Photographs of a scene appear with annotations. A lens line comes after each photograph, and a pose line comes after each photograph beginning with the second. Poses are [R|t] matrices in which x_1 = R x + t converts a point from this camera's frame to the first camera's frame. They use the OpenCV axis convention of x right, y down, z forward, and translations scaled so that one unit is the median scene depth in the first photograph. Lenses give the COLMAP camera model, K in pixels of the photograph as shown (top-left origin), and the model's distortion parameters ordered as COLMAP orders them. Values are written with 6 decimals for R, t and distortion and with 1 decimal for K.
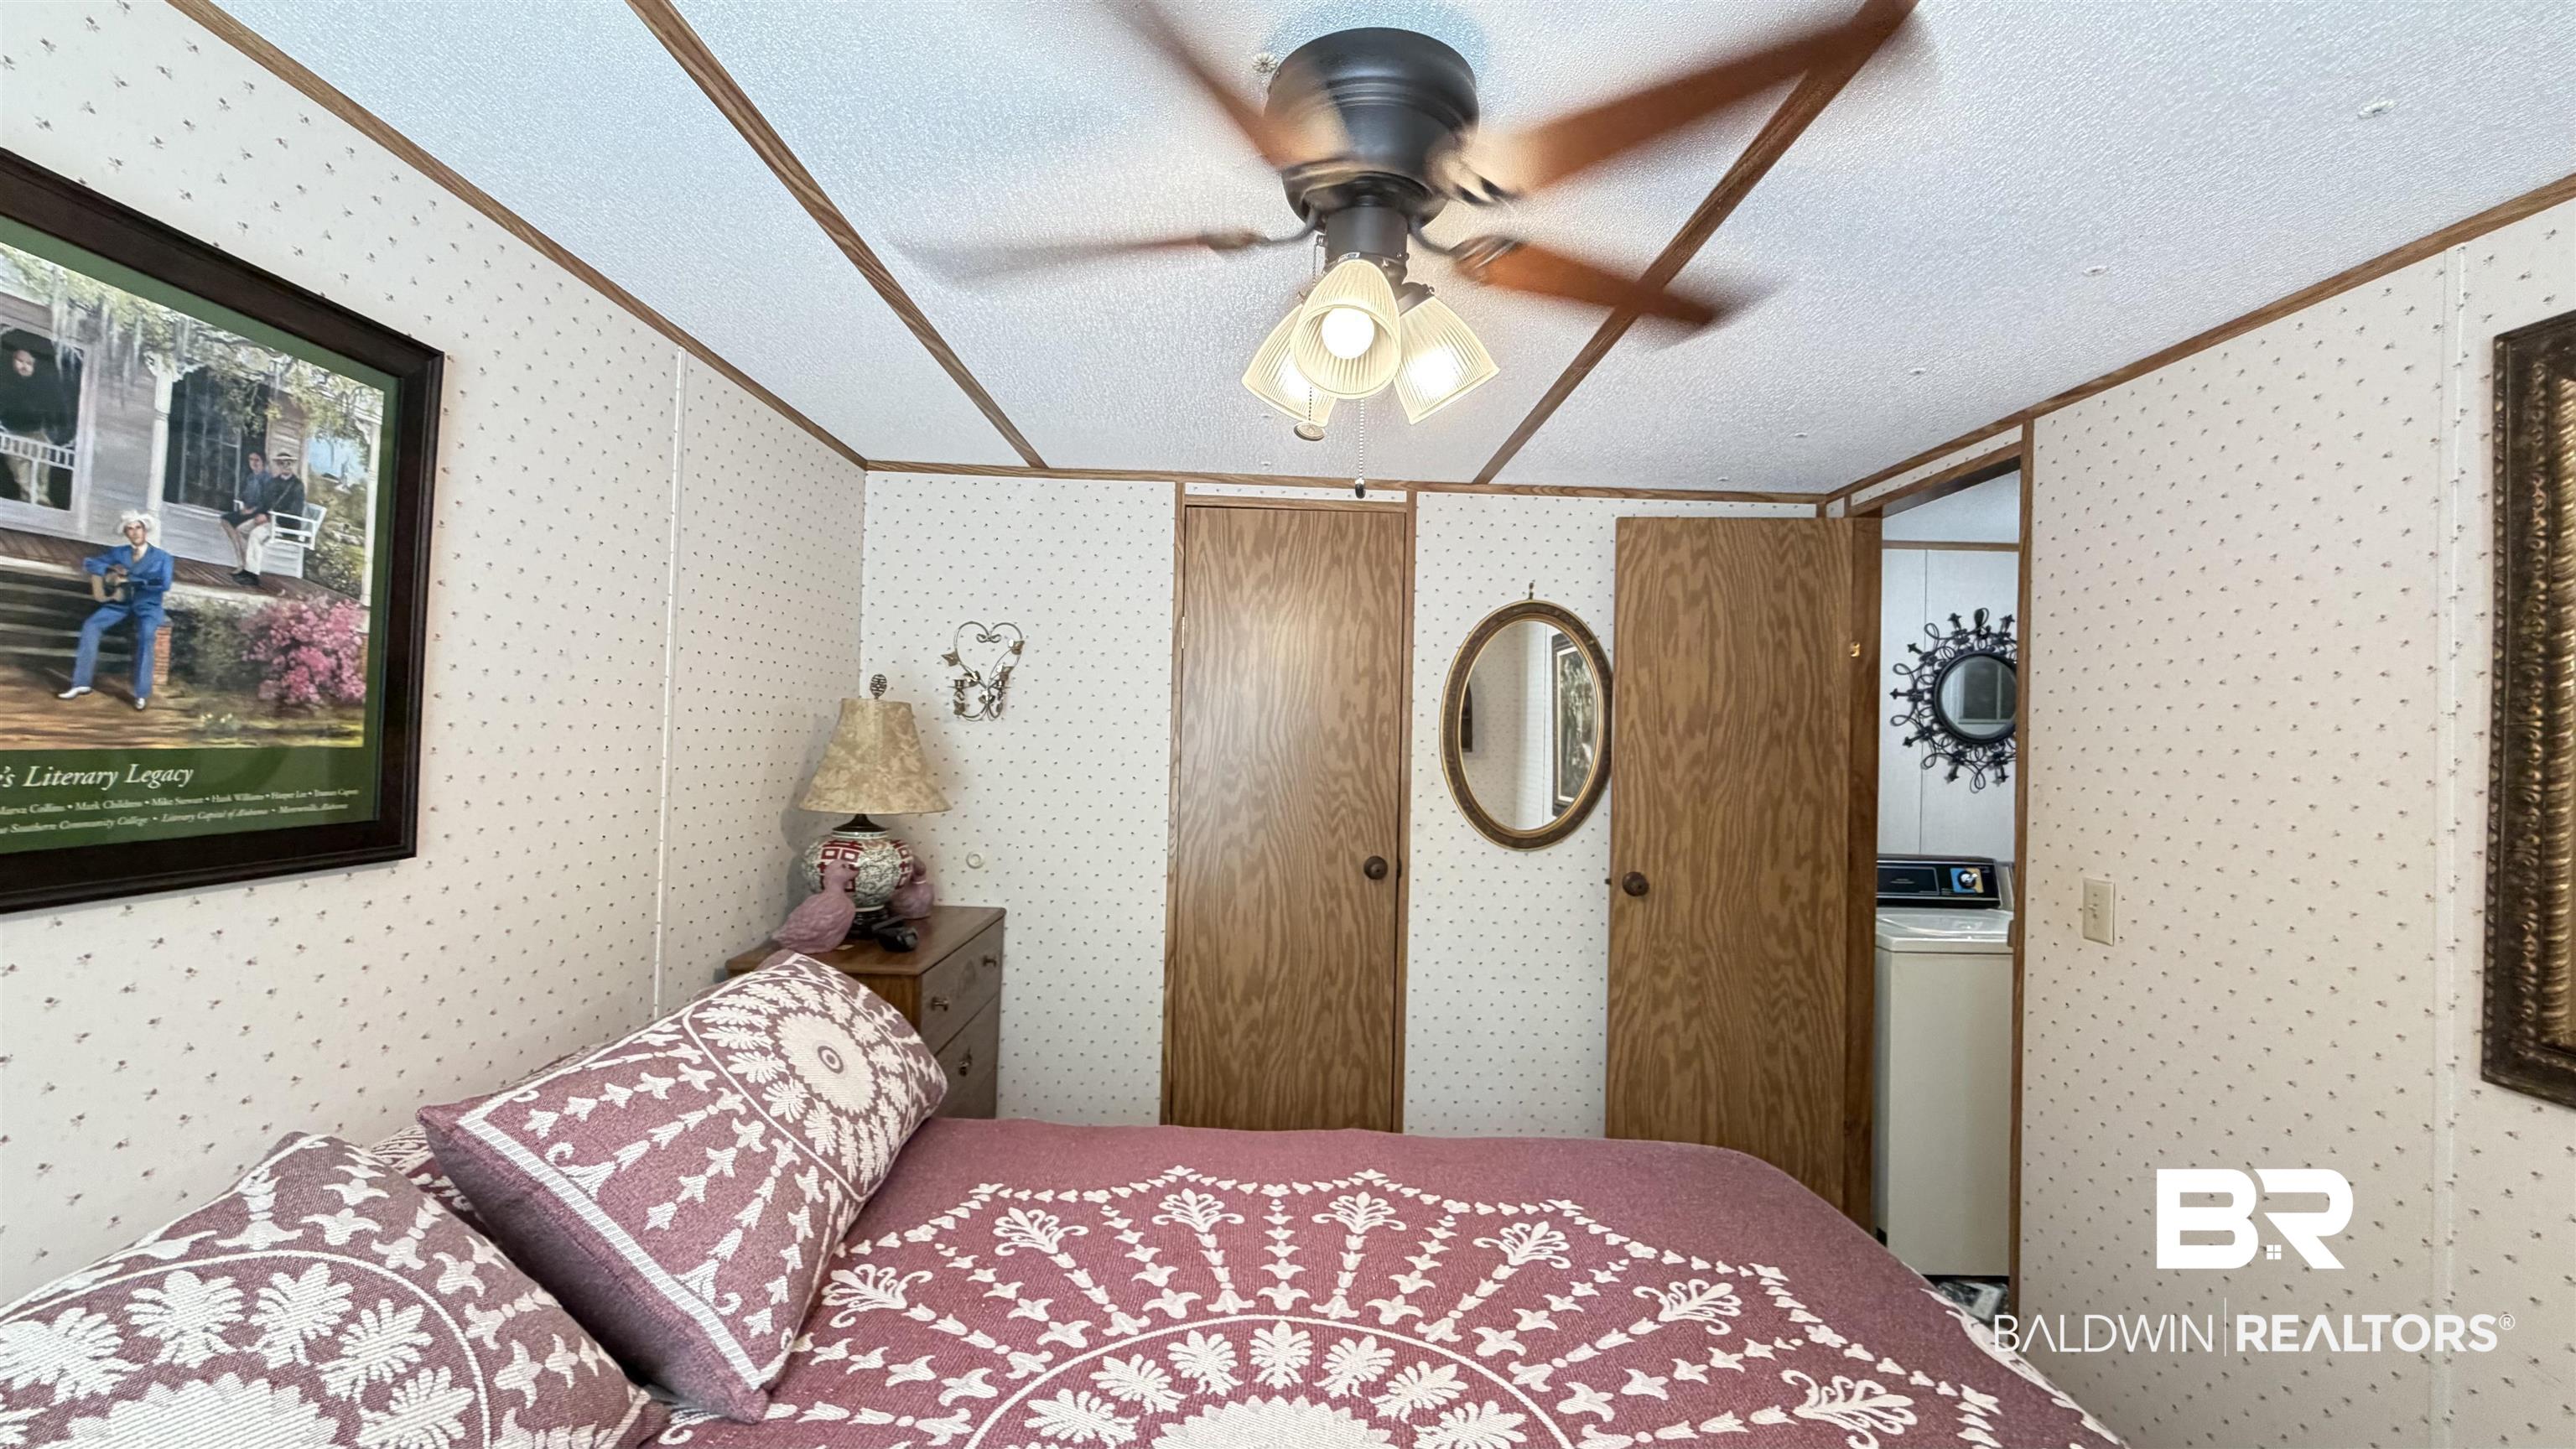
lens RADIAL K [[1035.0, 0, 1288.0], [0, 1035.0, 724.5], [0, 0, 1]] dist [0.002780, 0.000007]
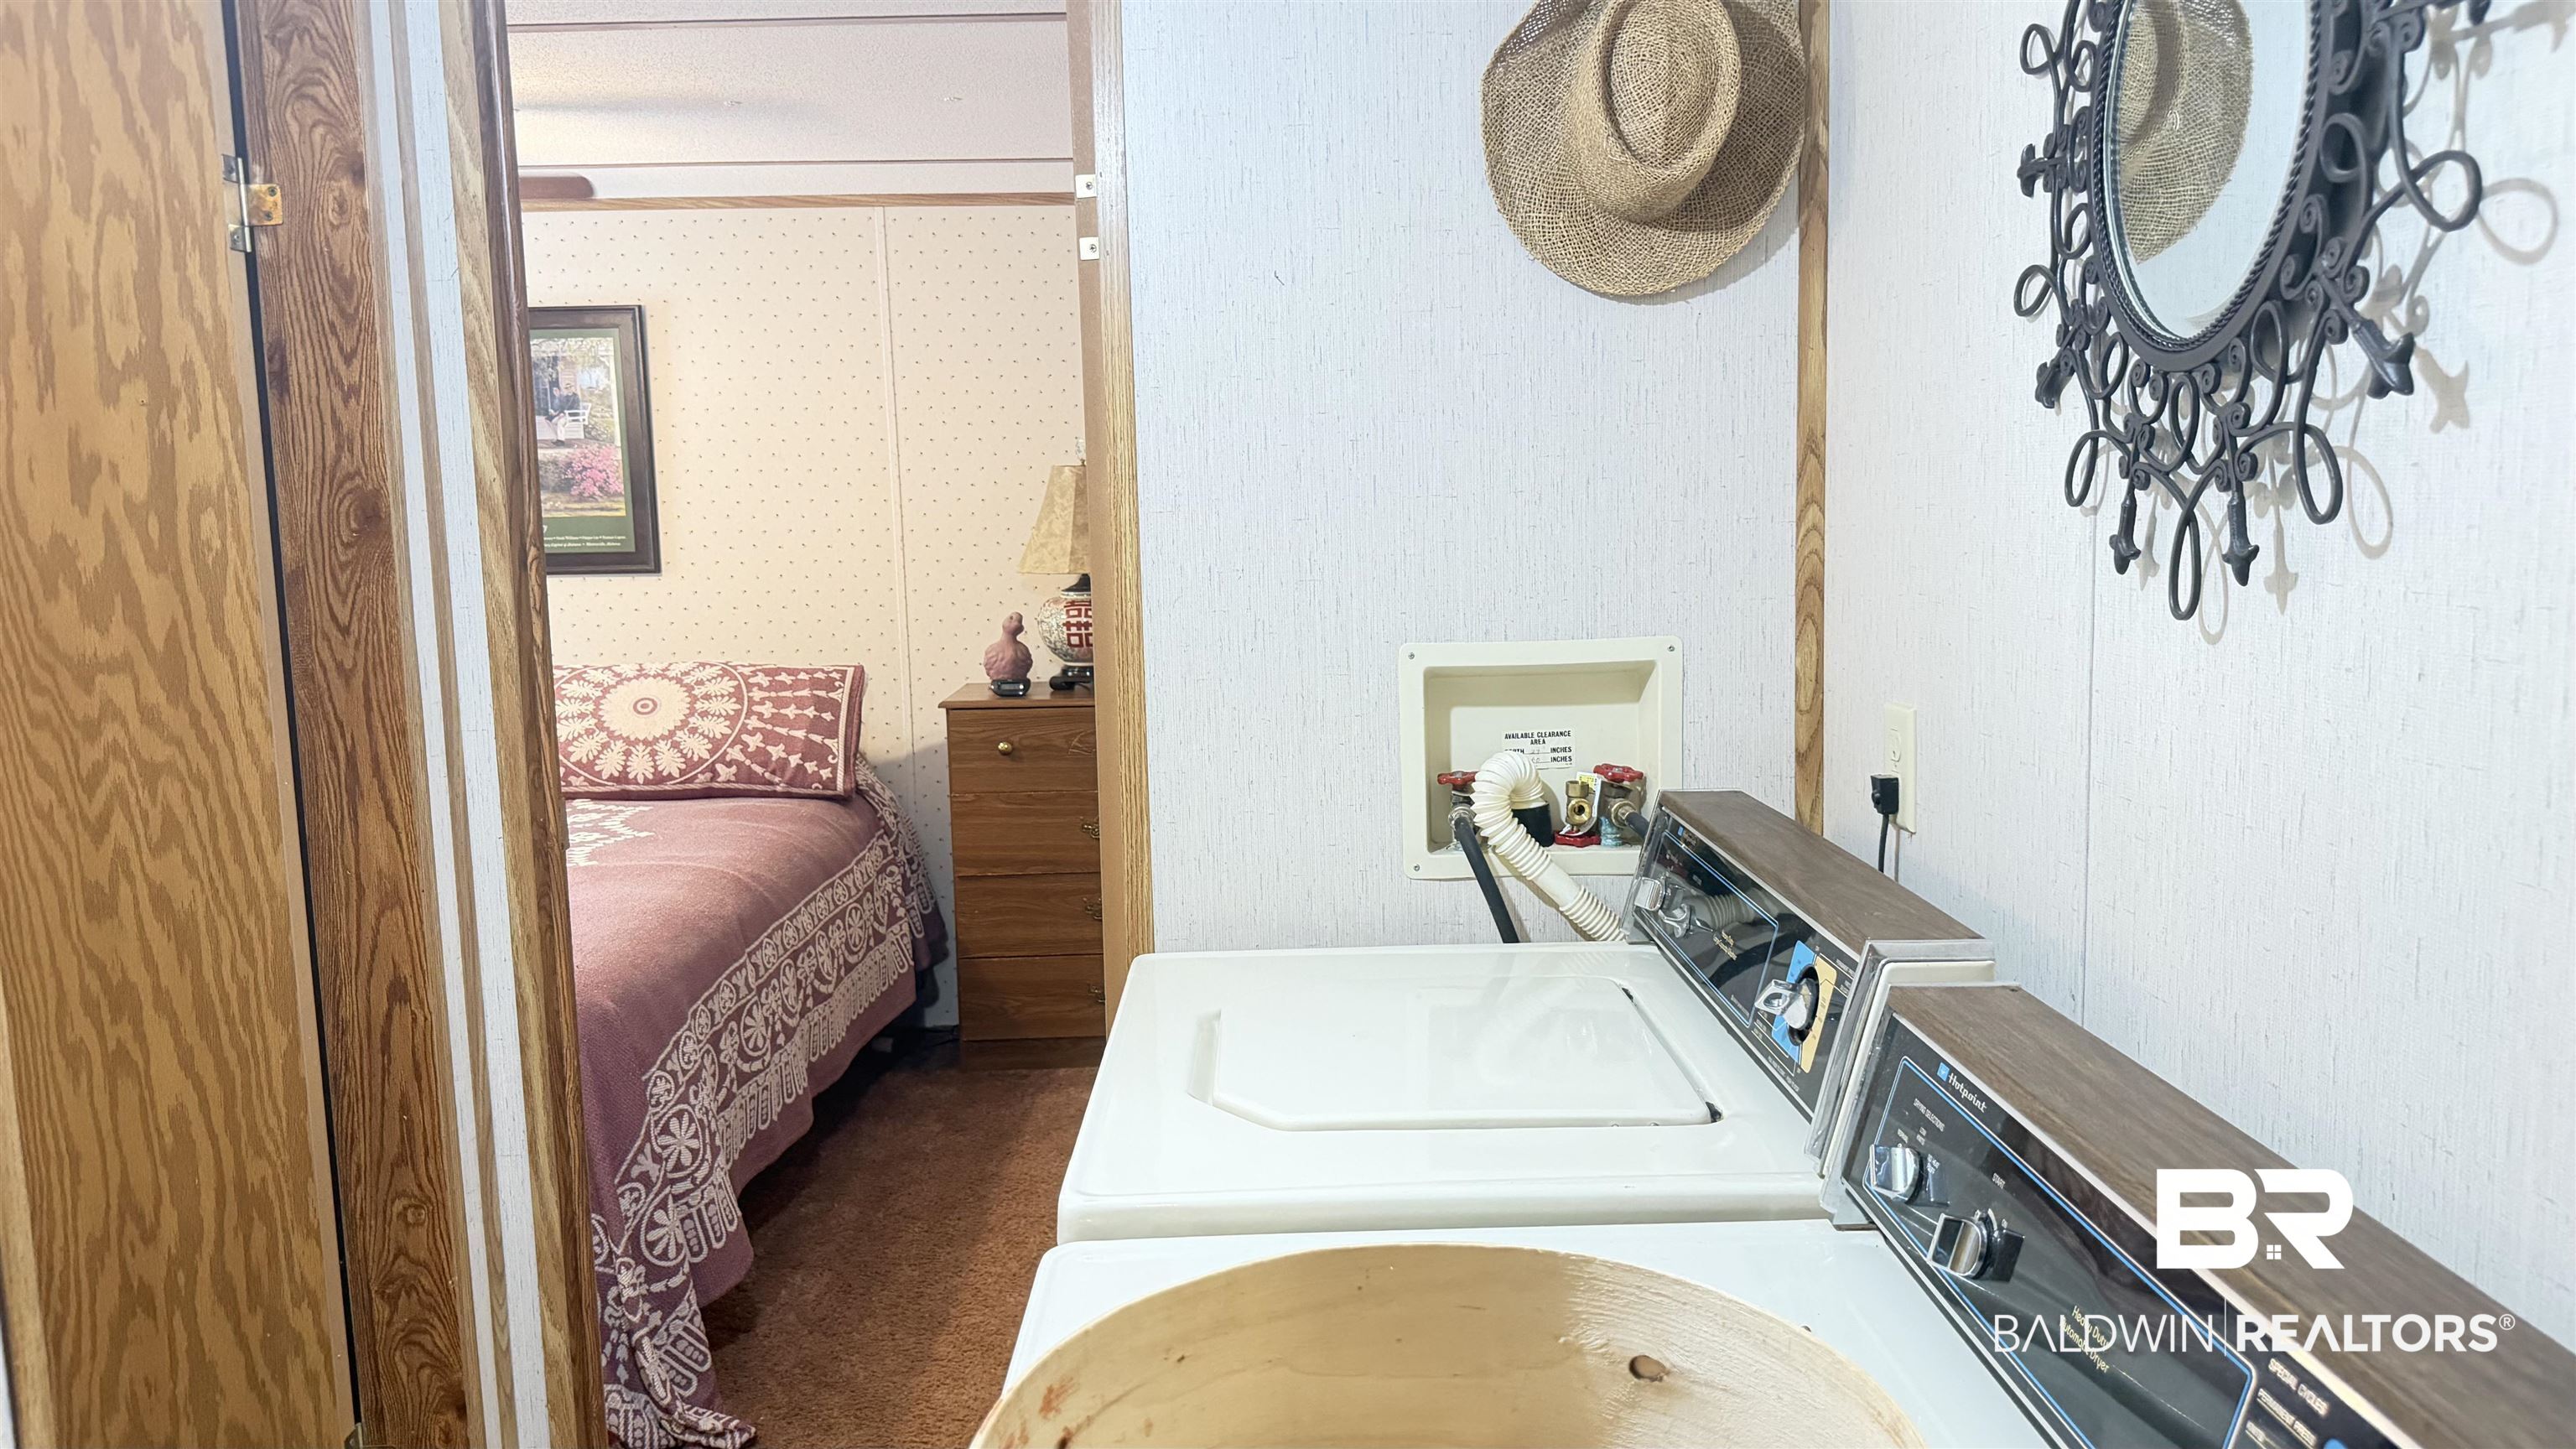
lens RADIAL K [[1843.8, 0, 1288.0], [0, 1843.8, 724.5], [0, 0, 1]] dist [0.004164, 0.000854]
pose [[-0.007472, 0.103221, -0.994630, 2.917489], [0.039853, 0.993899, 0.102846, 0.116141], [0.999178, -0.038871, -0.011540, 2.456669]]
